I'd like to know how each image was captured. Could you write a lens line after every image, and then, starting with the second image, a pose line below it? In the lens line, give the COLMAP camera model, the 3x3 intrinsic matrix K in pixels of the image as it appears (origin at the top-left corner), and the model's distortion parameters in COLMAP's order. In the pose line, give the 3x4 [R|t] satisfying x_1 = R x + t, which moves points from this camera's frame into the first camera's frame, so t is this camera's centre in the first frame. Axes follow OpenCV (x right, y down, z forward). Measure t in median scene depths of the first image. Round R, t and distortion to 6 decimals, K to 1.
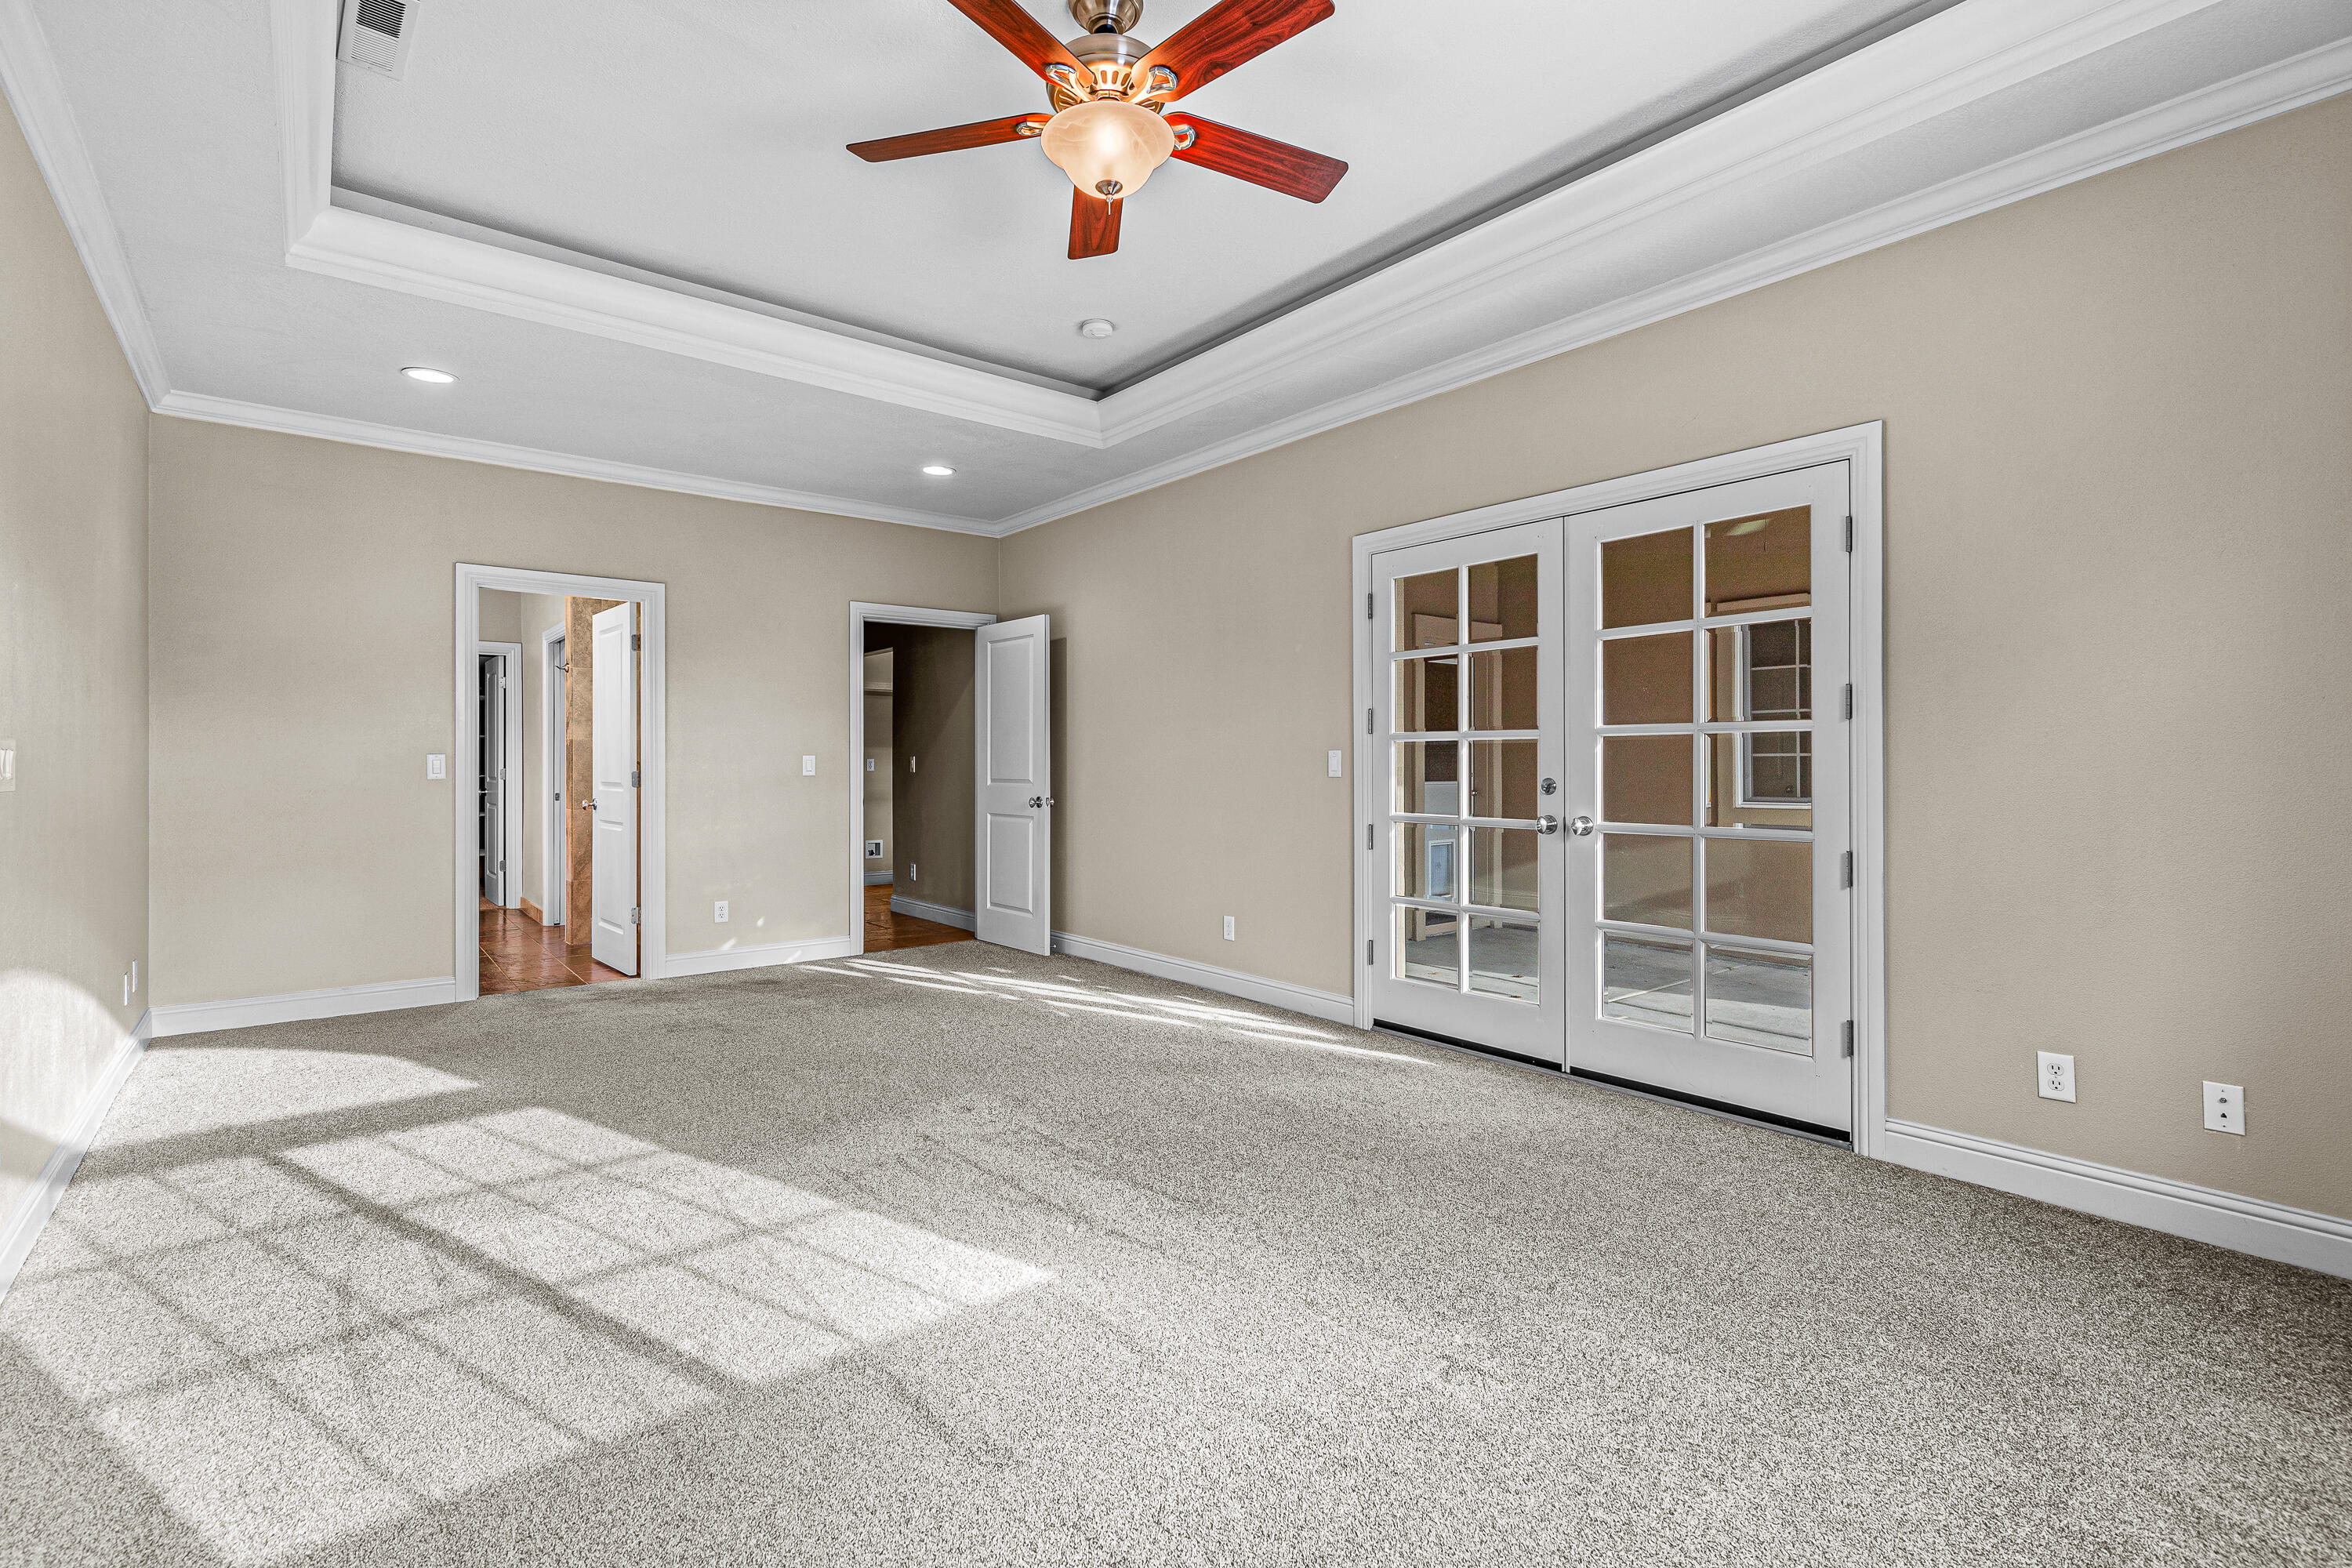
lens RADIAL K [[1082.3, 0, 1170.2], [0, 1082.3, 767.6], [0, 0, 1]] dist [0.008238, -0.000216]
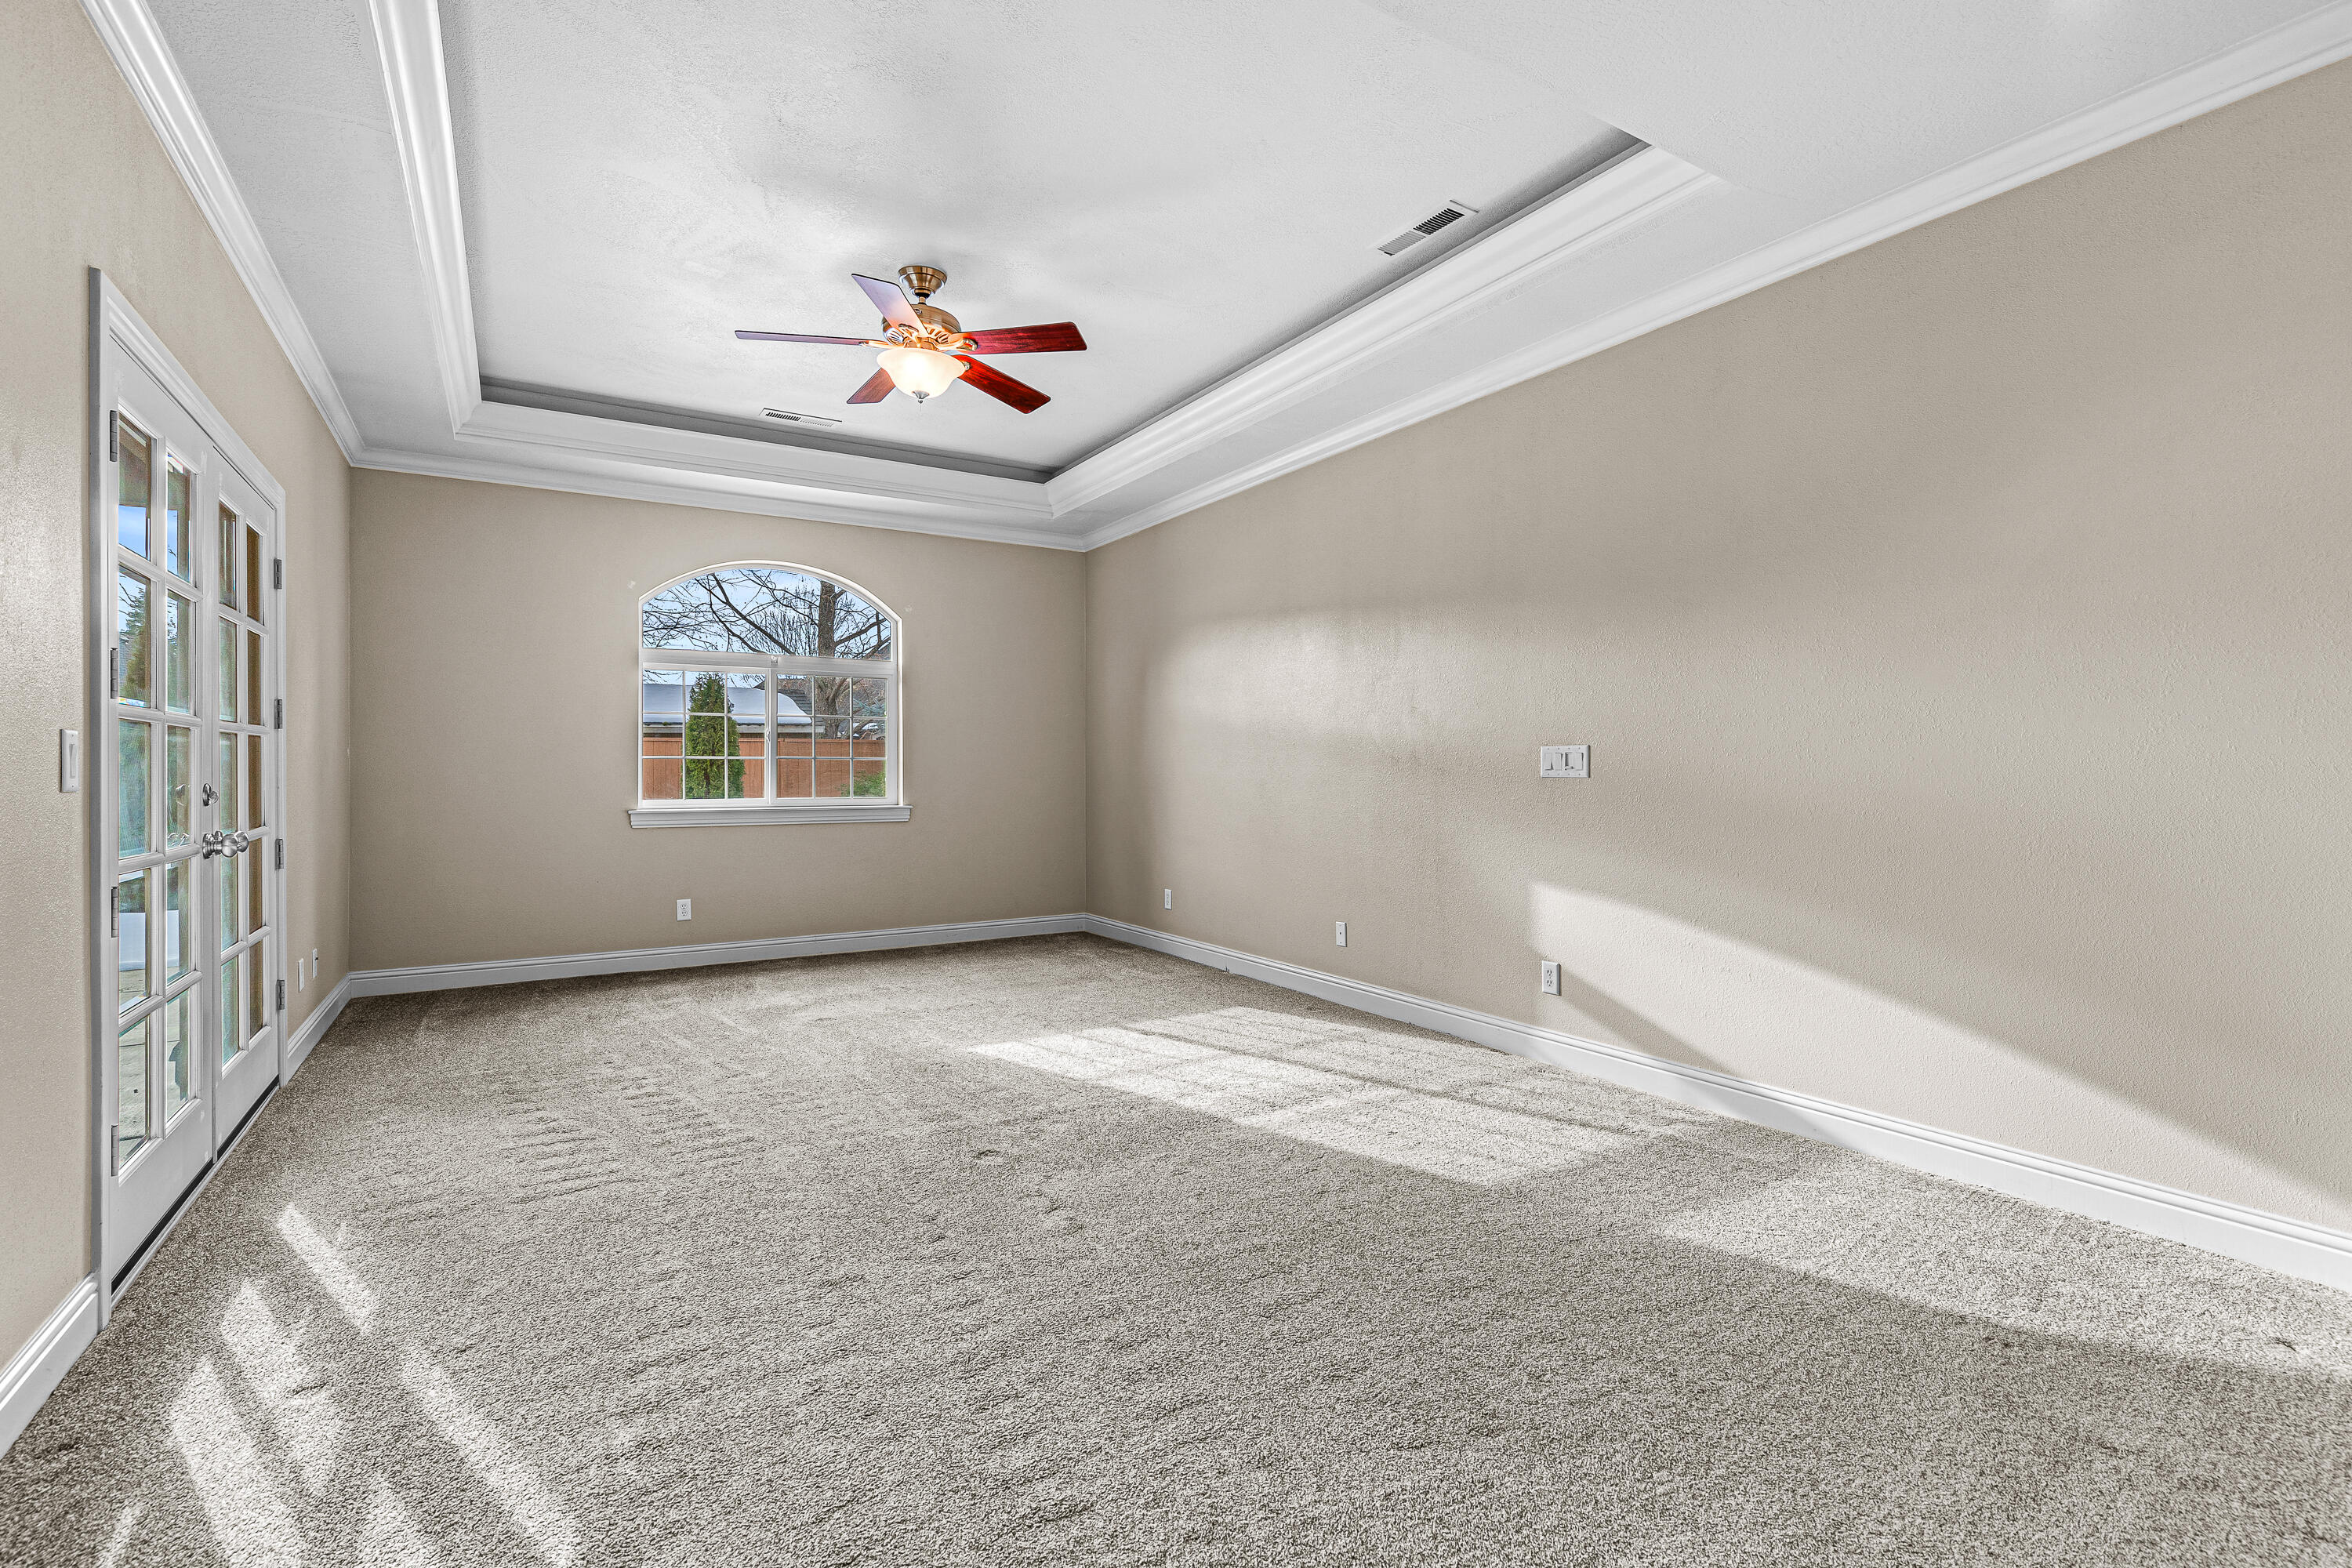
lens RADIAL K [[1082.3, 0, 1196.2], [0, 1082.3, 765.8], [0, 0, 1]] dist [0.008238, -0.000216]
pose [[-0.994792, 0.006170, 0.101744, -0.403681], [0.006277, 0.999980, 0.000731, 0.002404], [-0.101737, 0.001366, -0.994810, 1.682226]]
